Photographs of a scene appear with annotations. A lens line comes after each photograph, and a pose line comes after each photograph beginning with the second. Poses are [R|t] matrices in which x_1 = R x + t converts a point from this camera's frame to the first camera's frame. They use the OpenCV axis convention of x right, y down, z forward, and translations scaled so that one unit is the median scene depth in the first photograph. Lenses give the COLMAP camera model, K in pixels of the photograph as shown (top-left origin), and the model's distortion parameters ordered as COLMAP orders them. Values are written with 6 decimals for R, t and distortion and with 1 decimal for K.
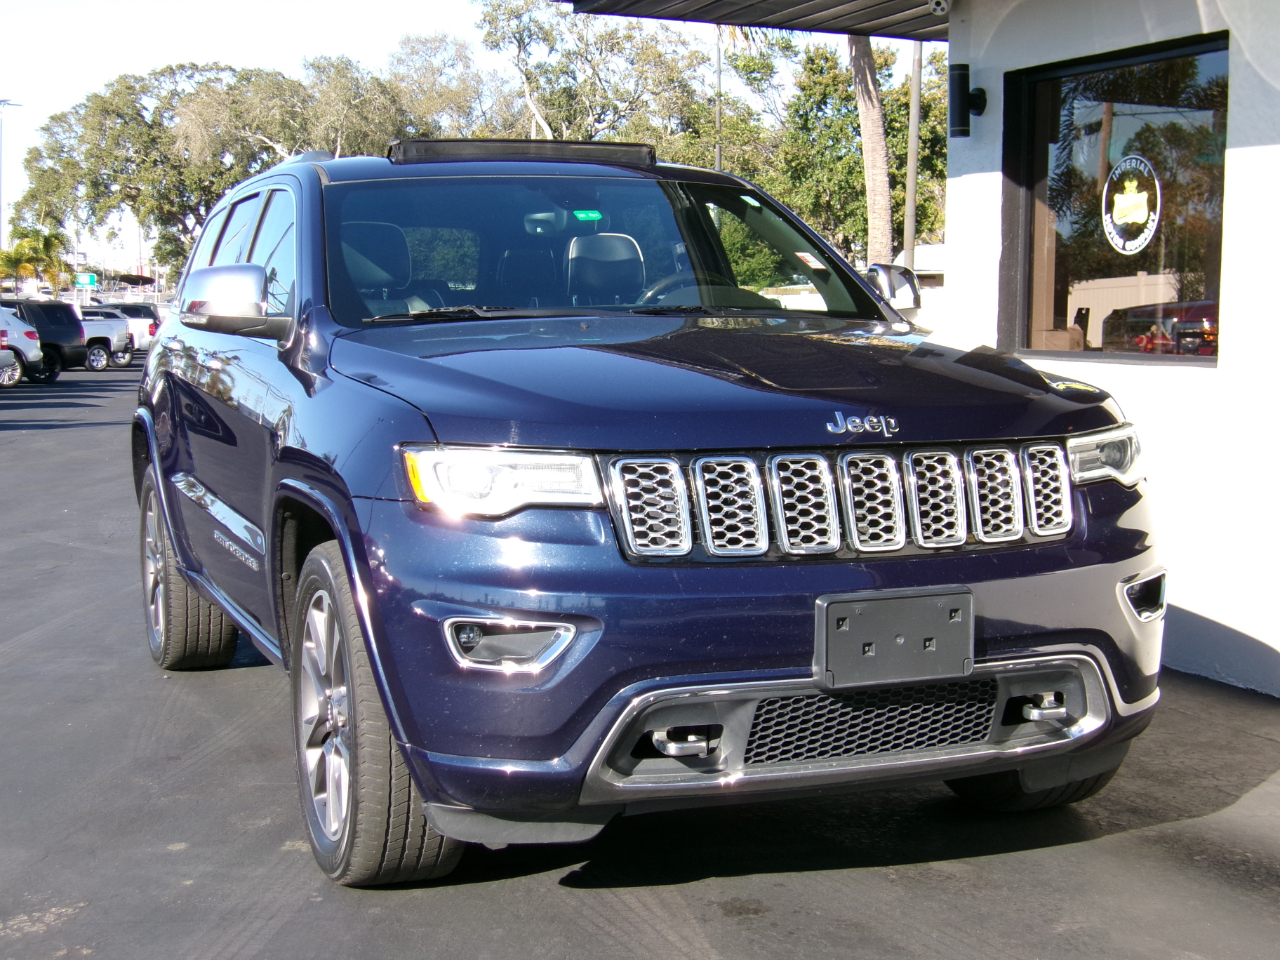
lens RADIAL K [[1985.0, 0, 643.2], [0, 1985.0, 513.5], [0, 0, 1]] dist [-0.126826, 0.016309]
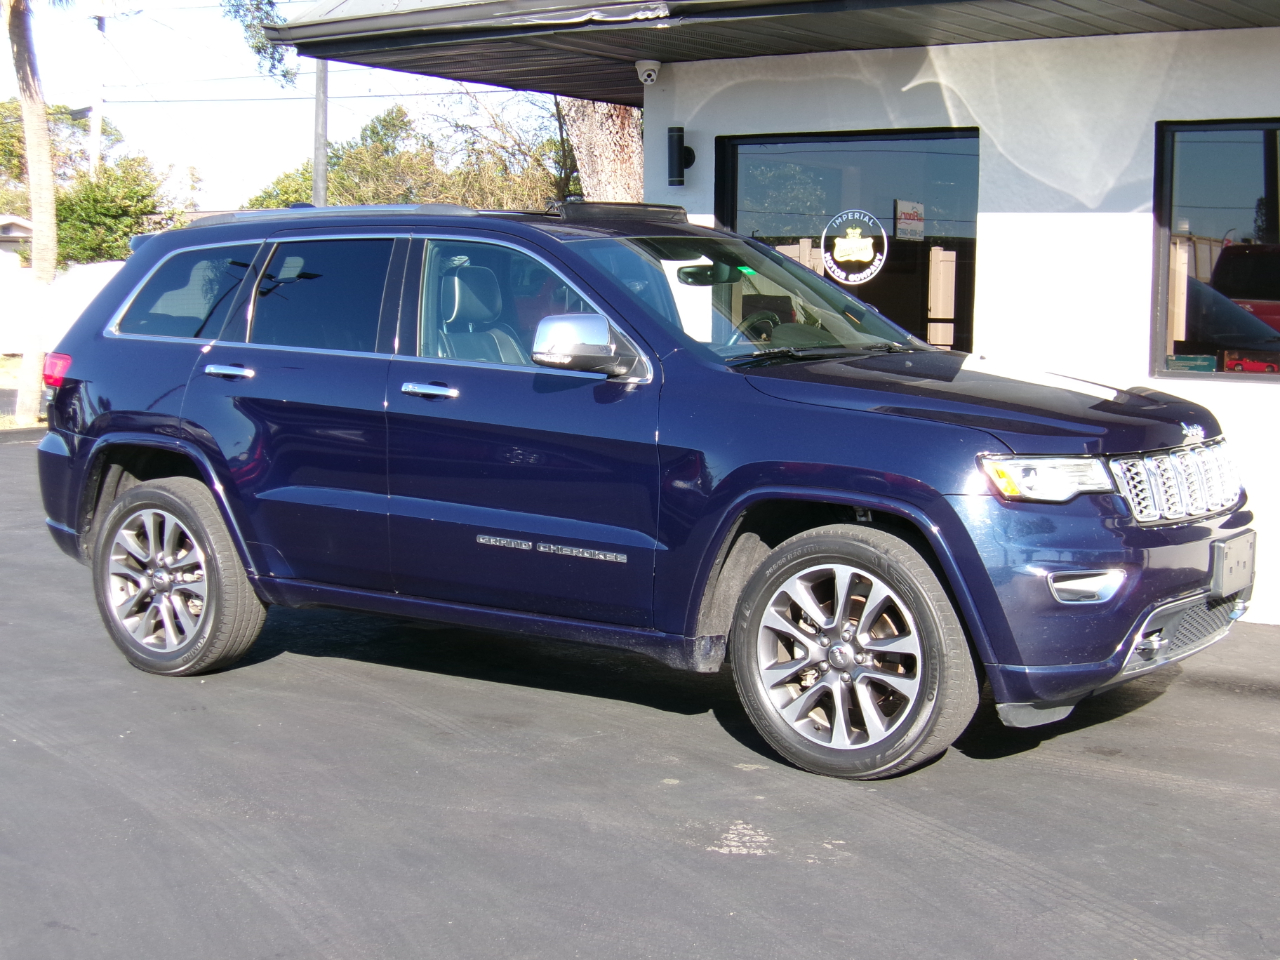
lens RADIAL K [[1985.0, 0, 643.2], [0, 1985.0, 513.5], [0, 0, 1]] dist [-0.126826, 0.016309]
pose [[0.820994, -0.063379, 0.567408, -0.642555], [0.055064, 0.997976, 0.031799, -0.028173], [-0.568275, 0.005137, 0.822822, -0.016722]]
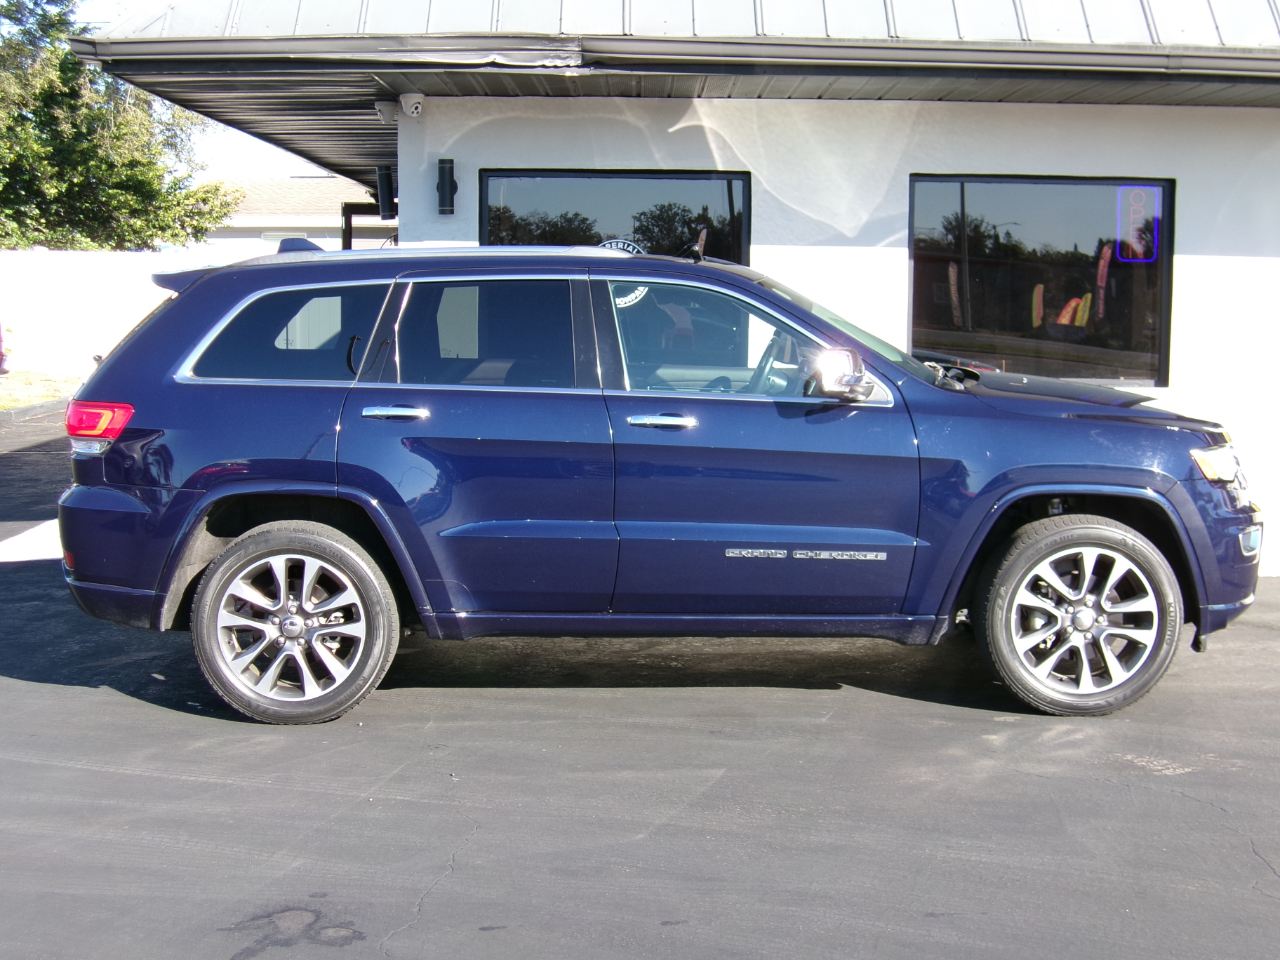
lens RADIAL K [[1994.7, 0, 569.1], [0, 1994.7, 511.6], [0, 0, 1]] dist [-0.163033, -0.097028]
pose [[0.395234, -0.114815, 0.911377, -1.150424], [0.099225, 0.991689, 0.081901, -0.105515], [-0.913206, 0.058062, 0.403341, 0.449188]]
